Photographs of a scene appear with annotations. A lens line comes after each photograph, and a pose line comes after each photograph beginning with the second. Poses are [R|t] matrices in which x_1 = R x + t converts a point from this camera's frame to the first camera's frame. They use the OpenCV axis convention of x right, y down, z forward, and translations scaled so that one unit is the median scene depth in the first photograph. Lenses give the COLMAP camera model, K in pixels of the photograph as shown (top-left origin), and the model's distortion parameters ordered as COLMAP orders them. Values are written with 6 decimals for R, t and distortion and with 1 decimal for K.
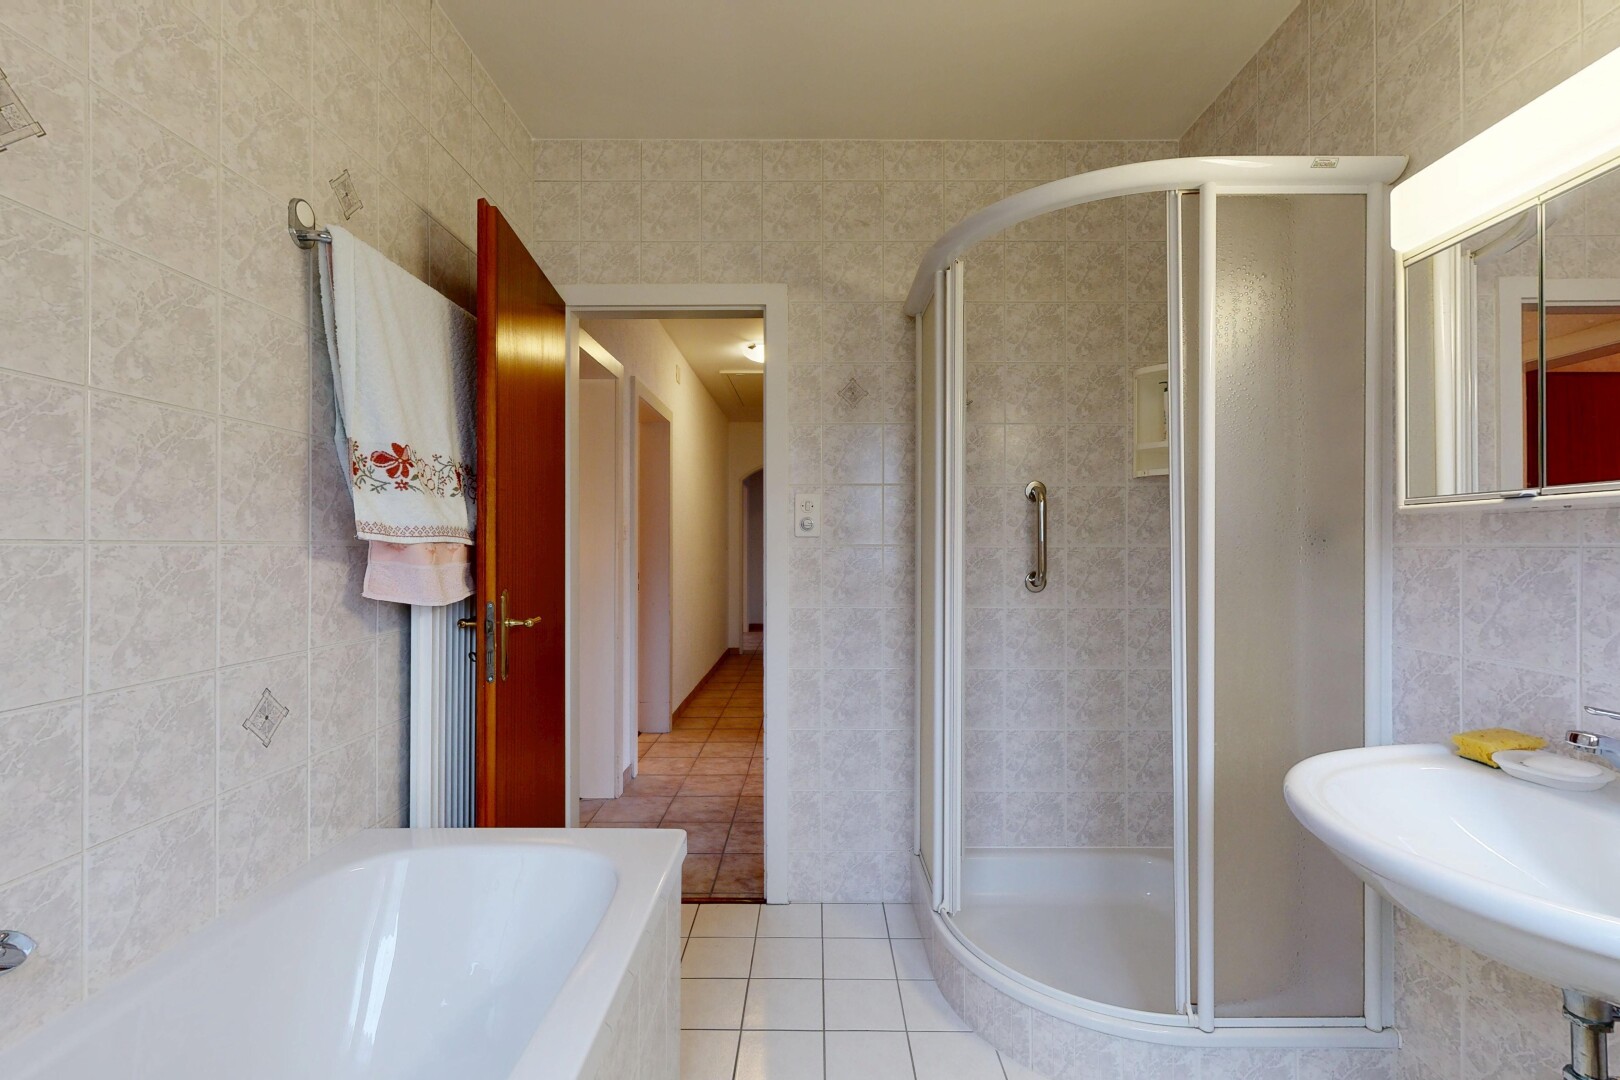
lens RADIAL K [[736.1, 0, 801.1], [0, 736.1, 539.2], [0, 0, 1]] dist [-0.001600, 0.000139]
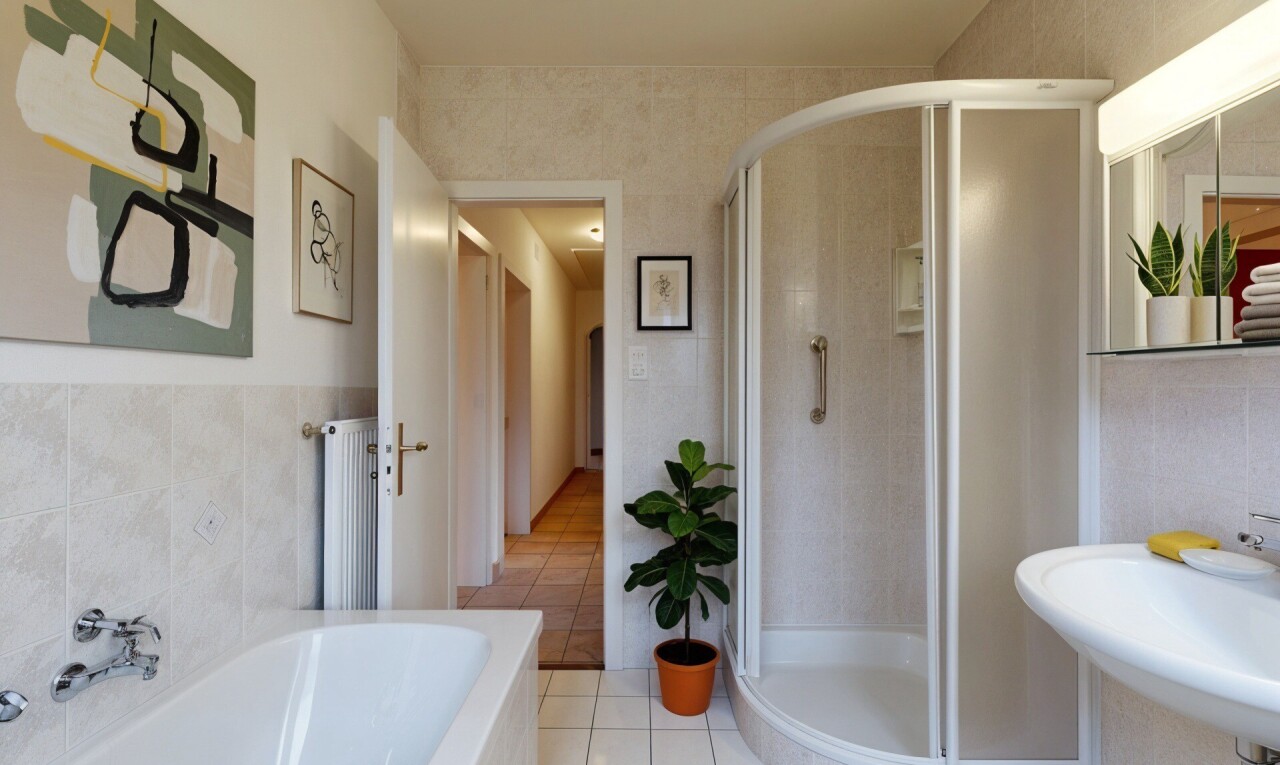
lens RADIAL K [[501.4, 0, 643.3], [0, 501.4, 380.0], [0, 0, 1]] dist [0.004145, 0.000401]
pose [[0.999842, 0.000308, 0.017753, 0.002203], [-0.000198, 0.999981, -0.006210, 0.002339], [-0.017754, 0.006205, 0.999823, 0.141314]]
